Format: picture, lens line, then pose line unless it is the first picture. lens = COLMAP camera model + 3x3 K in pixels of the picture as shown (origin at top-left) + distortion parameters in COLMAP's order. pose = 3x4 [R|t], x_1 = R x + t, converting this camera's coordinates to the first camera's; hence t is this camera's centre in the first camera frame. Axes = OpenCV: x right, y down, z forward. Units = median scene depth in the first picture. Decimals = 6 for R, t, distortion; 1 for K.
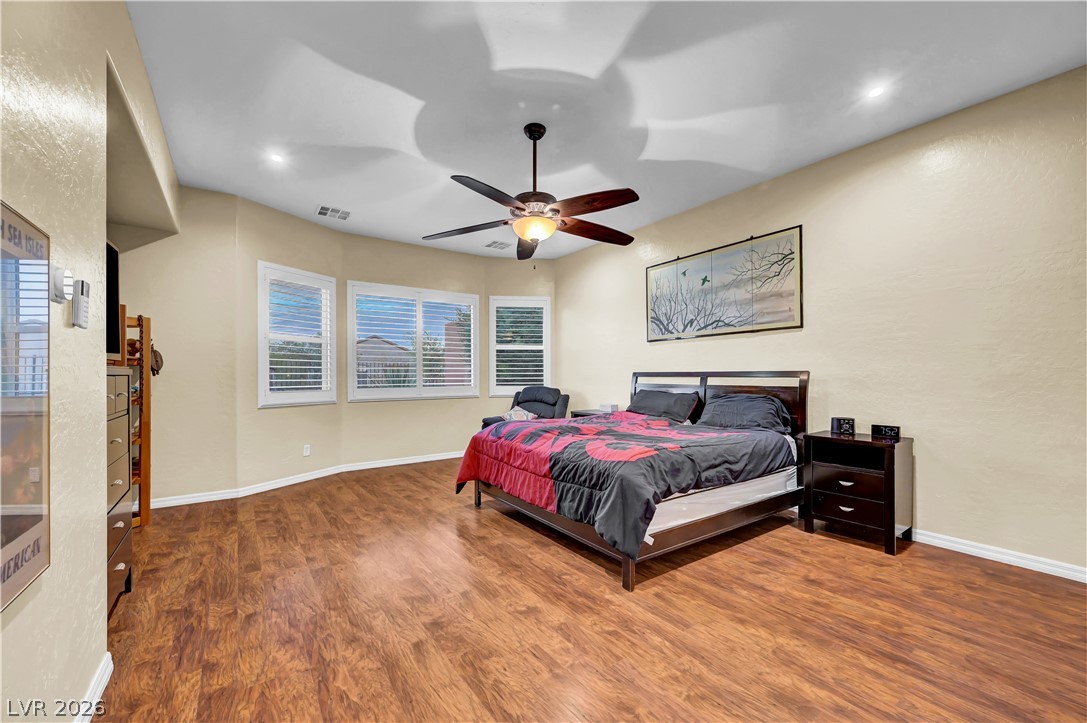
lens RADIAL K [[428.9, 0, 547.6], [0, 428.9, 372.9], [0, 0, 1]] dist [-0.000657, 0.000455]
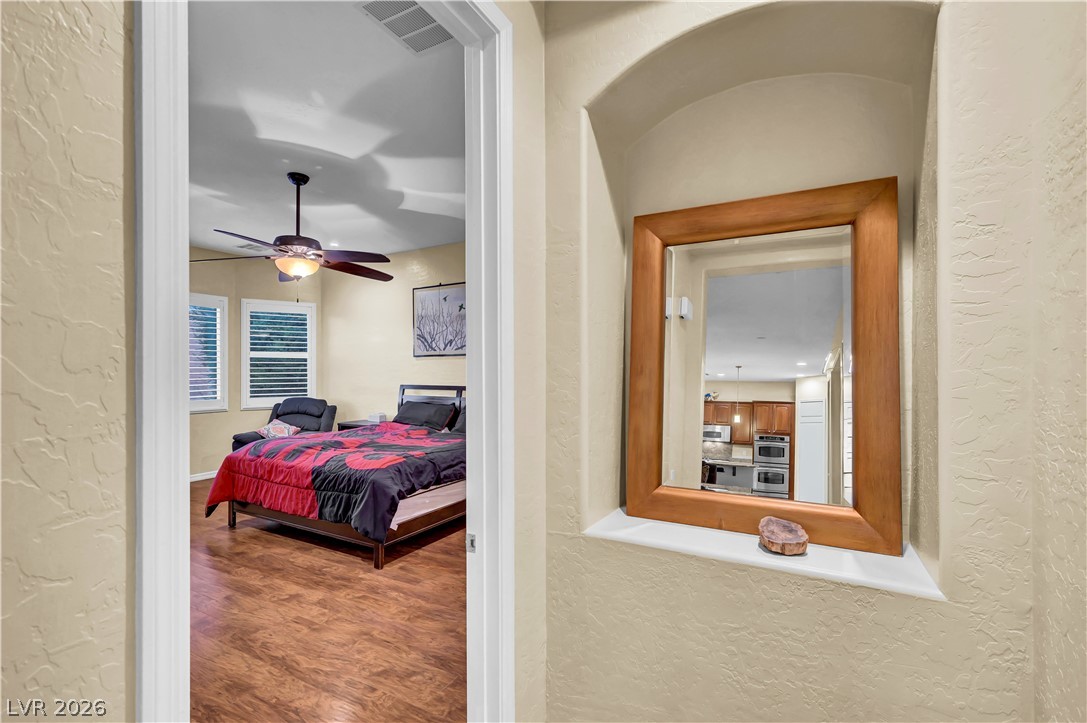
lens RADIAL K [[474.1, 0, 542.5], [0, 474.1, 366.9], [0, 0, 1]] dist [0.003567, 0.000163]
pose [[0.901701, 0.003549, 0.432346, 0.008840], [-0.003294, 0.999994, -0.001339, -0.062477], [-0.432348, -0.000217, 0.901707, -0.313220]]
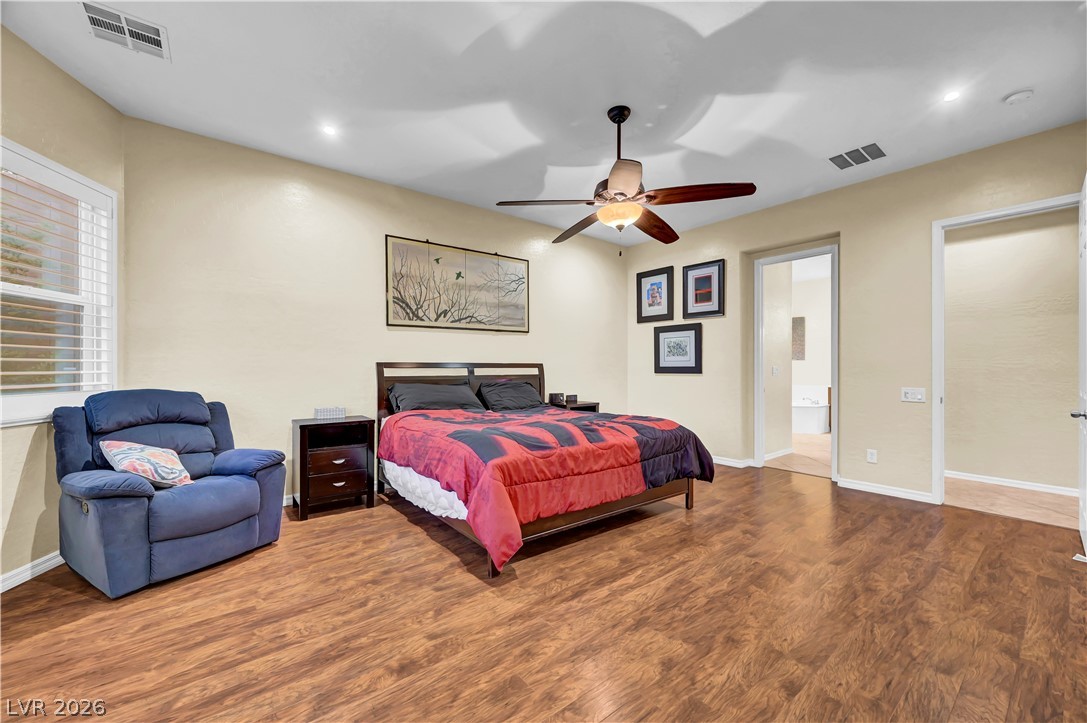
lens RADIAL K [[428.9, 0, 547.2], [0, 428.9, 363.1], [0, 0, 1]] dist [-0.000657, 0.000455]
pose [[-0.048543, 0.013751, 0.998726, -0.815126], [-0.003548, 0.999897, -0.013939, 0.013683], [-0.998815, -0.004220, -0.048489, 0.995724]]
